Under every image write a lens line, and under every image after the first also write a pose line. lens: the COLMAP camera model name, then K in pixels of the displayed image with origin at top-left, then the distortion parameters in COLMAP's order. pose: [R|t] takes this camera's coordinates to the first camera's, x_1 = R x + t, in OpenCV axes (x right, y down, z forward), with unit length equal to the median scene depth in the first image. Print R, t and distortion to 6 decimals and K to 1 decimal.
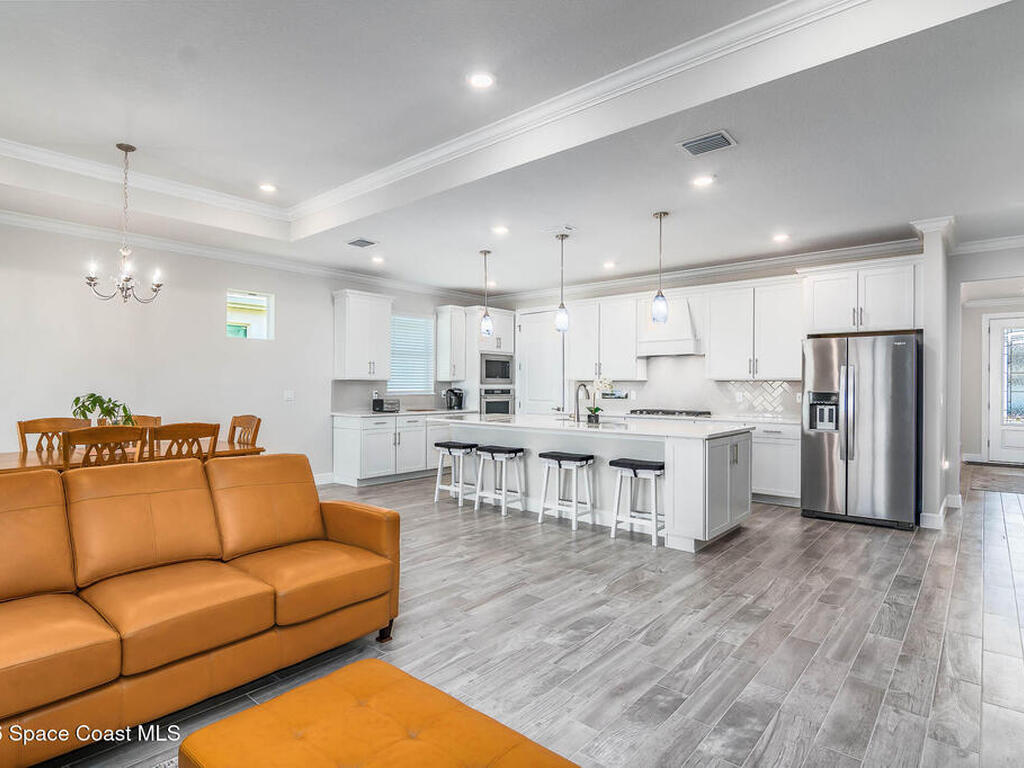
lens RADIAL K [[560.8, 0, 491.0], [0, 560.8, 381.2], [0, 0, 1]] dist [-0.007685, -0.003532]
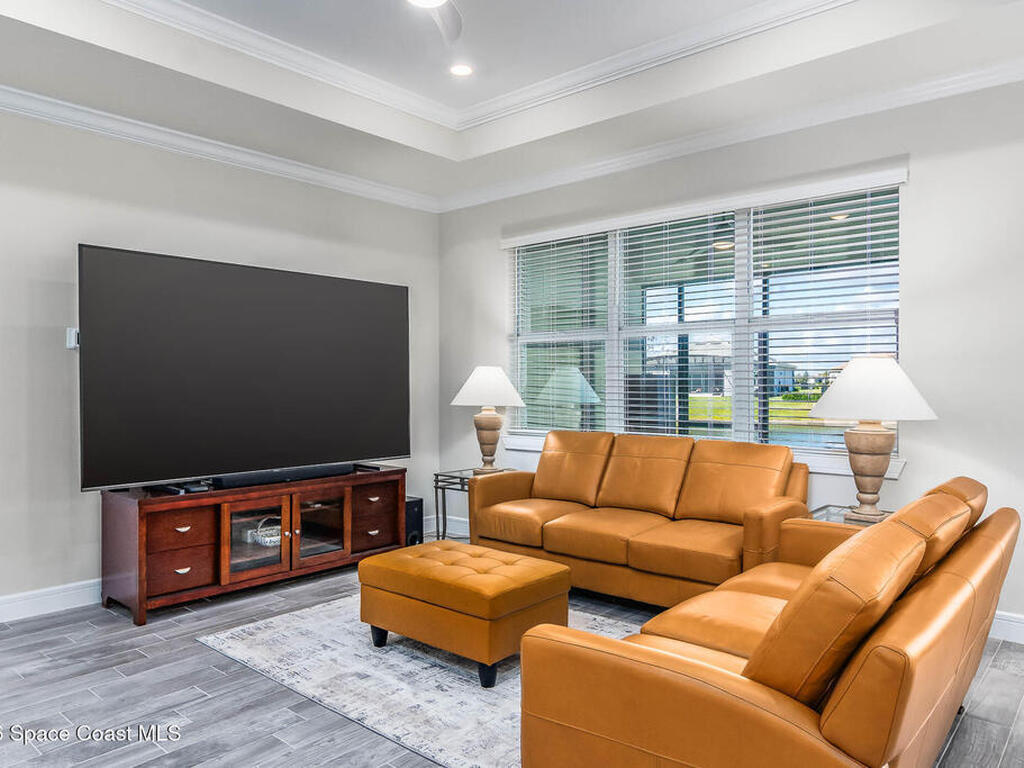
lens RADIAL K [[731.5, 0, 503.5], [0, 731.5, 387.5], [0, 0, 1]] dist [-0.003970, -0.002189]
pose [[-0.999994, -0.002870, -0.002114, -0.053335], [-0.002869, 0.999996, -0.000301, 0.009192], [0.002115, -0.000295, -0.999998, 0.627628]]
